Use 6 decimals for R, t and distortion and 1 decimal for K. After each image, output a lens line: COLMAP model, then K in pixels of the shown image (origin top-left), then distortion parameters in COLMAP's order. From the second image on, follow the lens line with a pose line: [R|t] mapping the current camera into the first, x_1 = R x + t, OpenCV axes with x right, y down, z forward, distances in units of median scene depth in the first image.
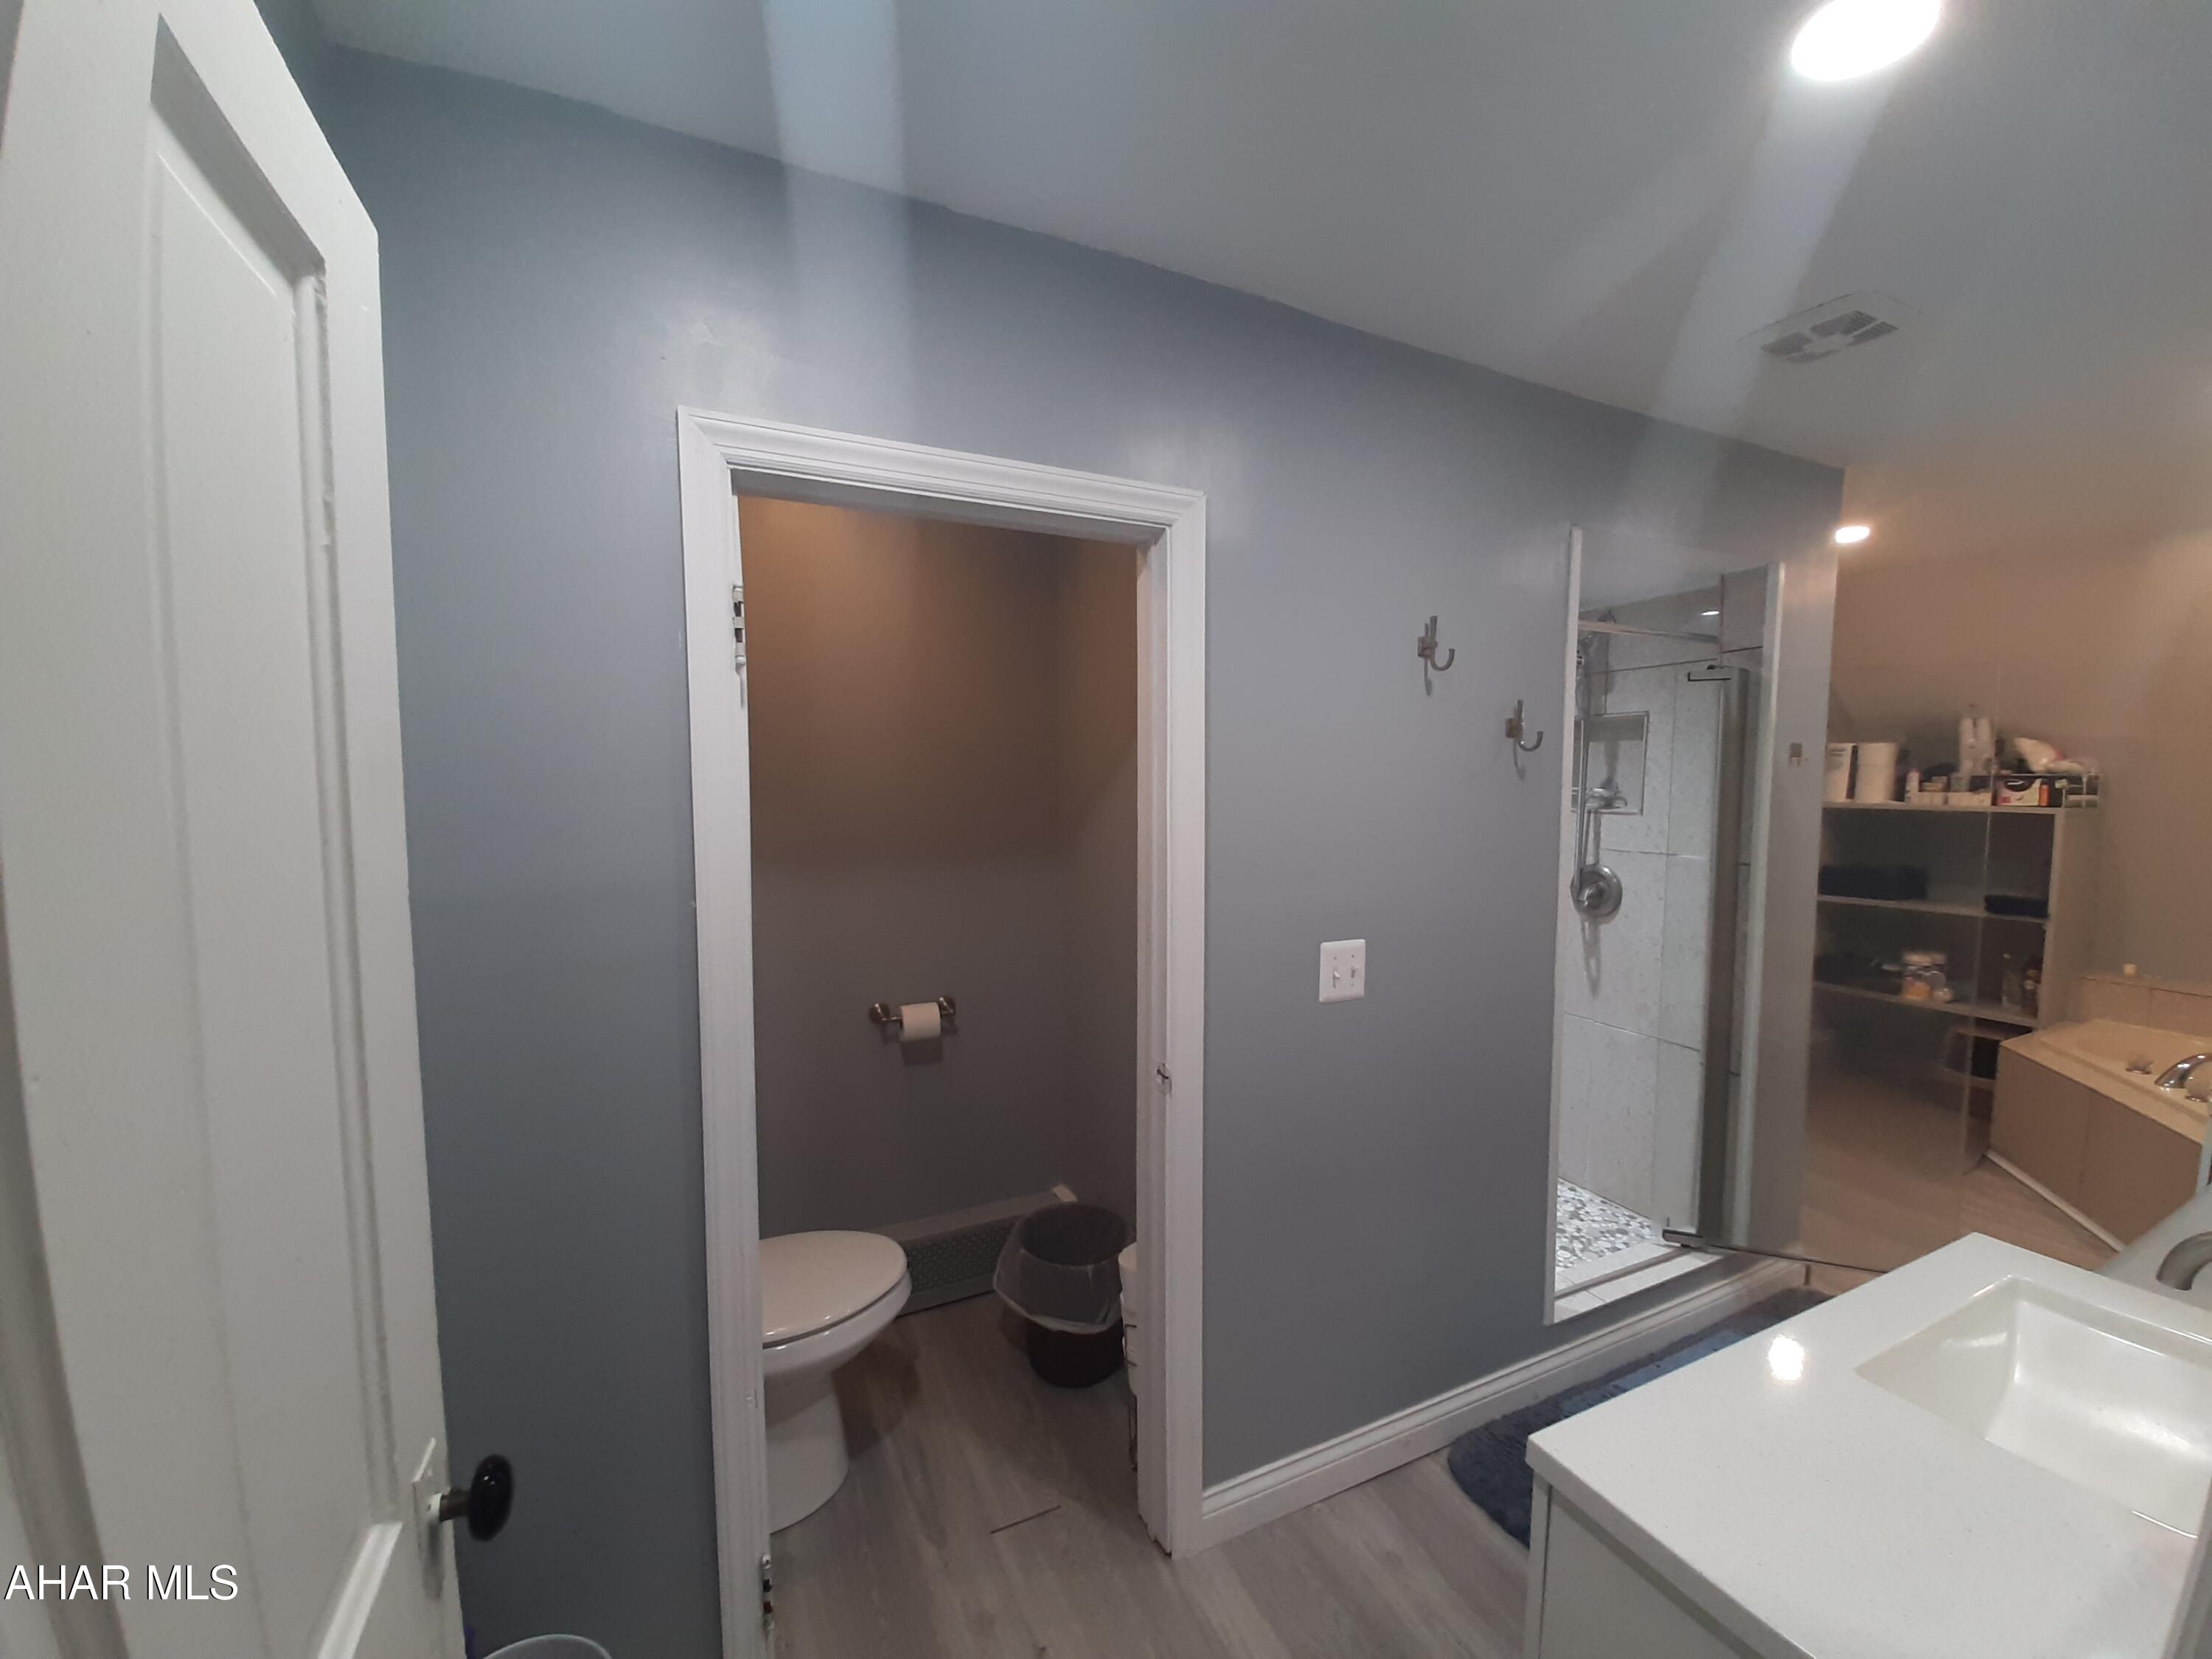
lens RADIAL K [[853.2, 0, 1095.1], [0, 853.2, 838.6], [0, 0, 1]] dist [0.011700, -0.014021]
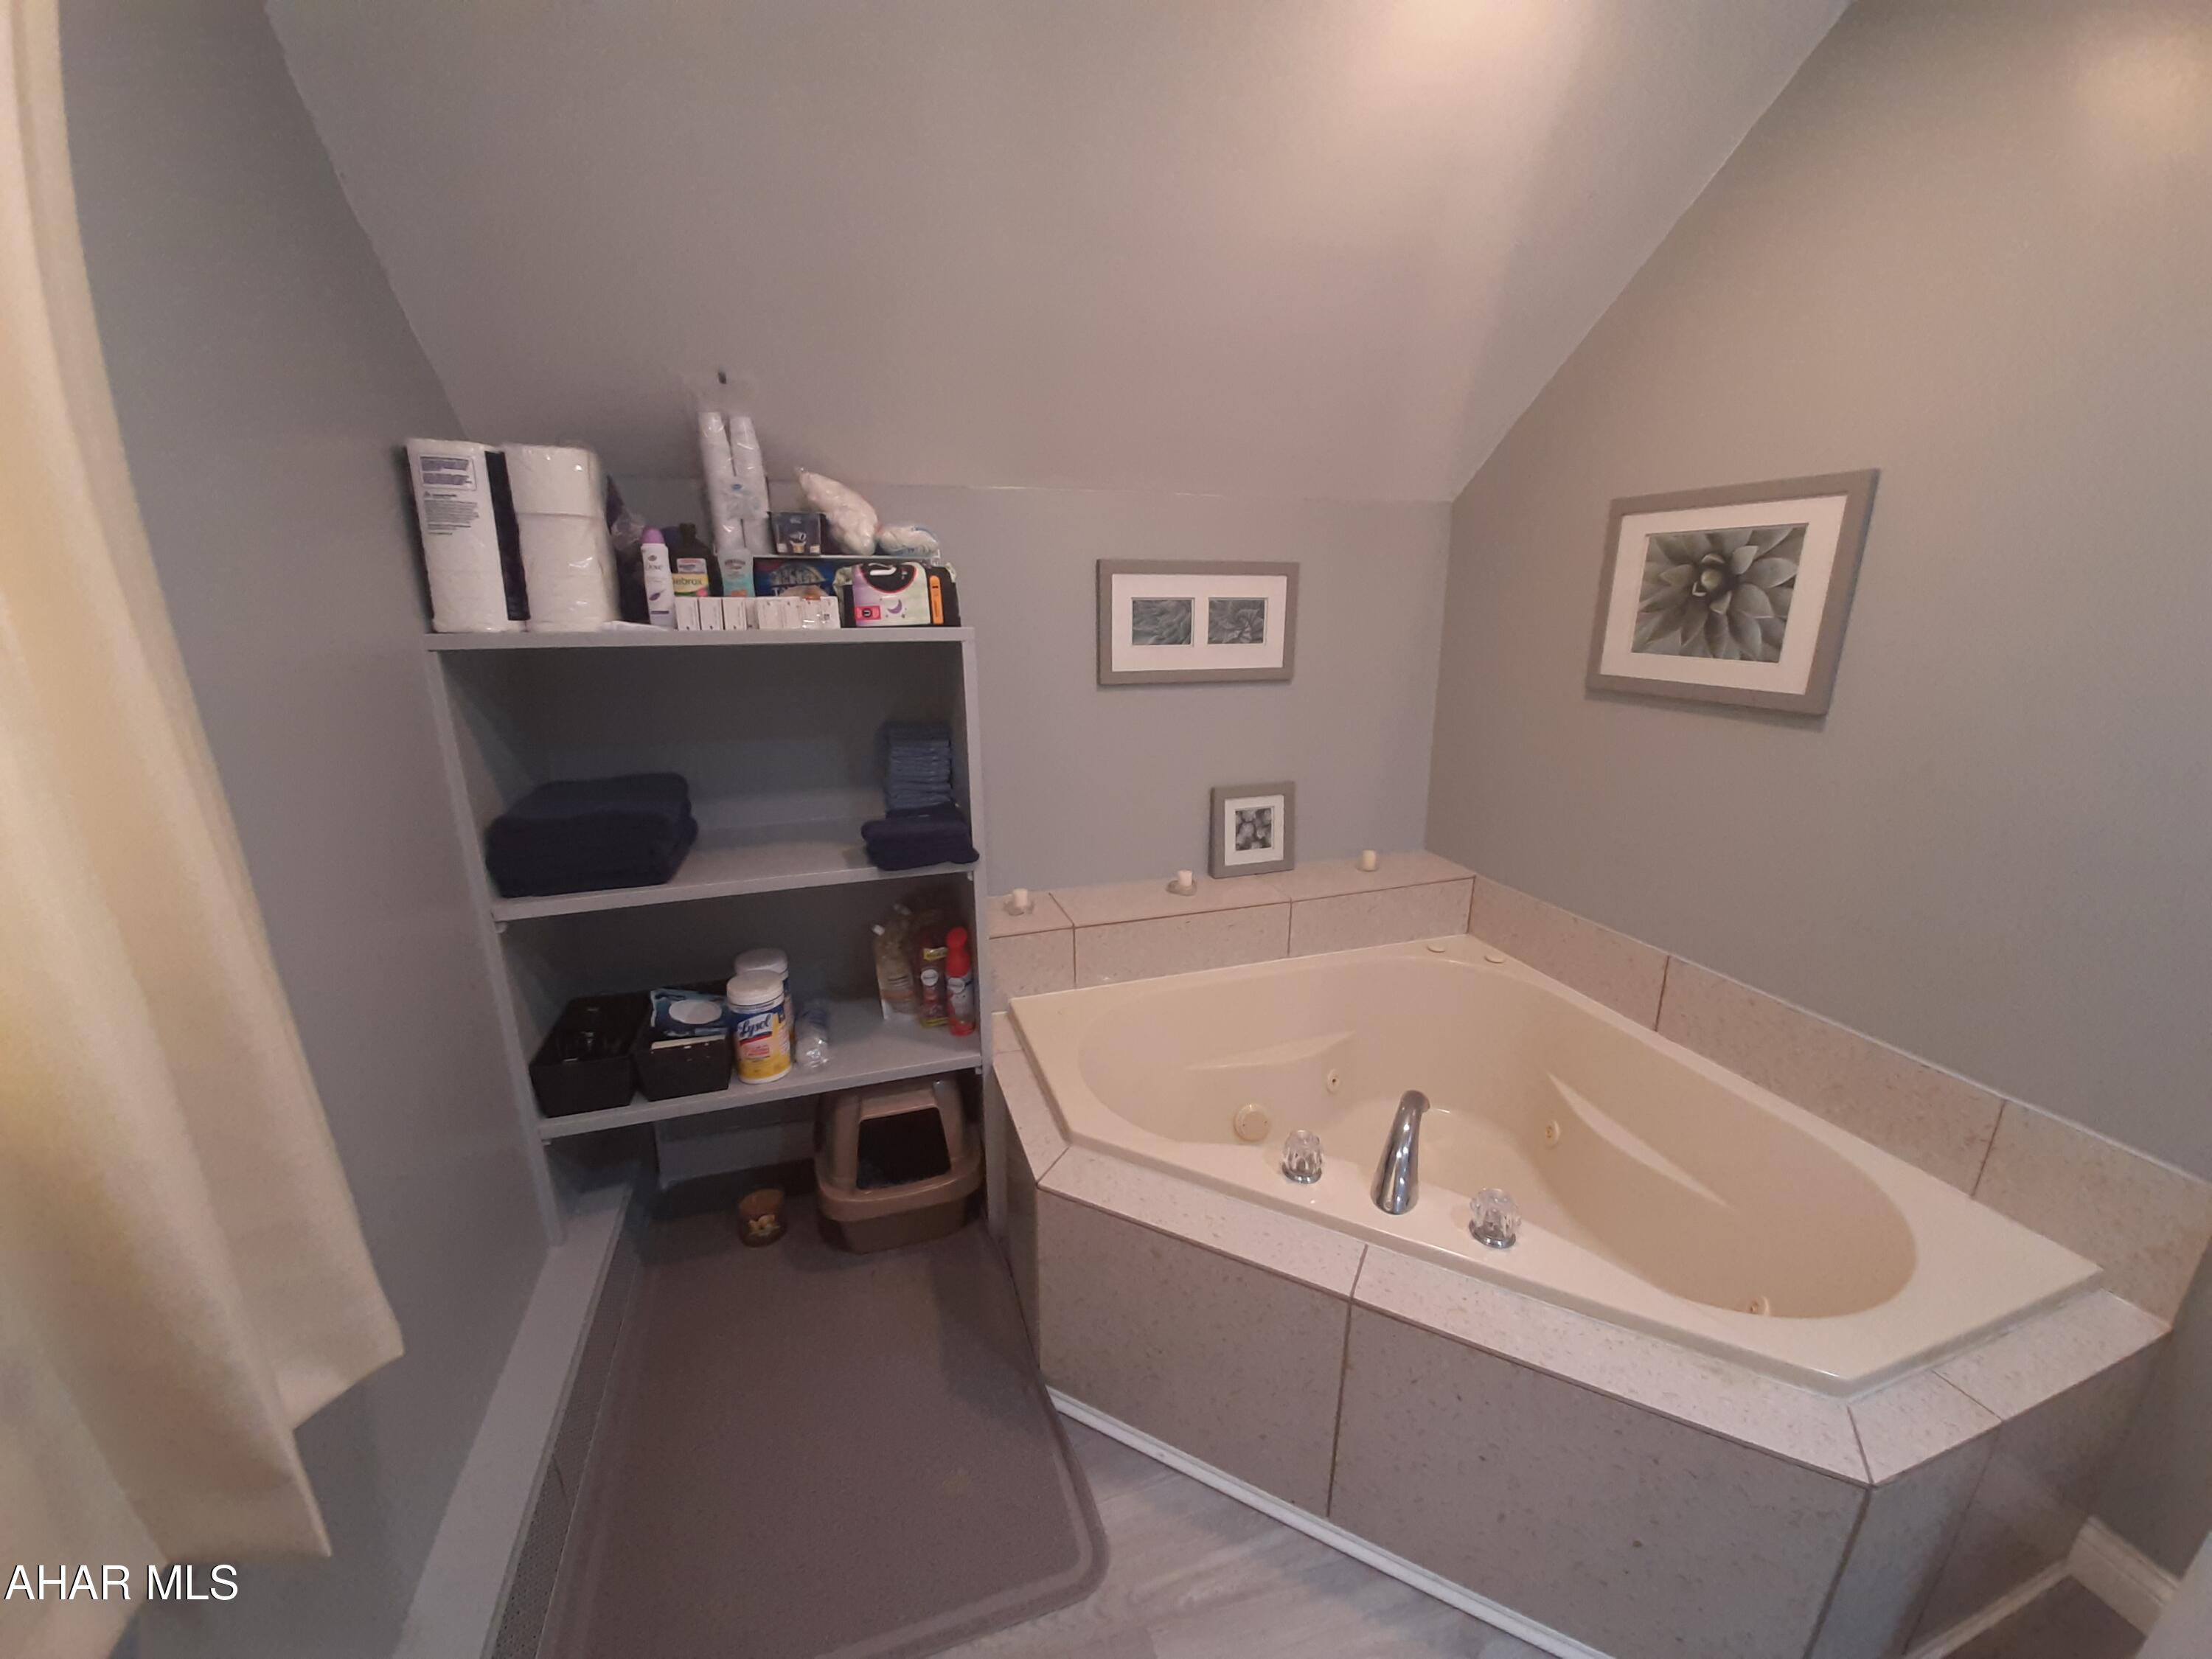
lens RADIAL K [[853.2, 0, 1095.1], [0, 853.2, 838.6], [0, 0, 1]] dist [0.011700, -0.014021]
pose [[0.121038, -0.274918, 0.953819, 0.620244], [0.068938, 0.960891, 0.268208, -0.041996], [-0.990251, 0.033291, 0.135257, 0.802865]]
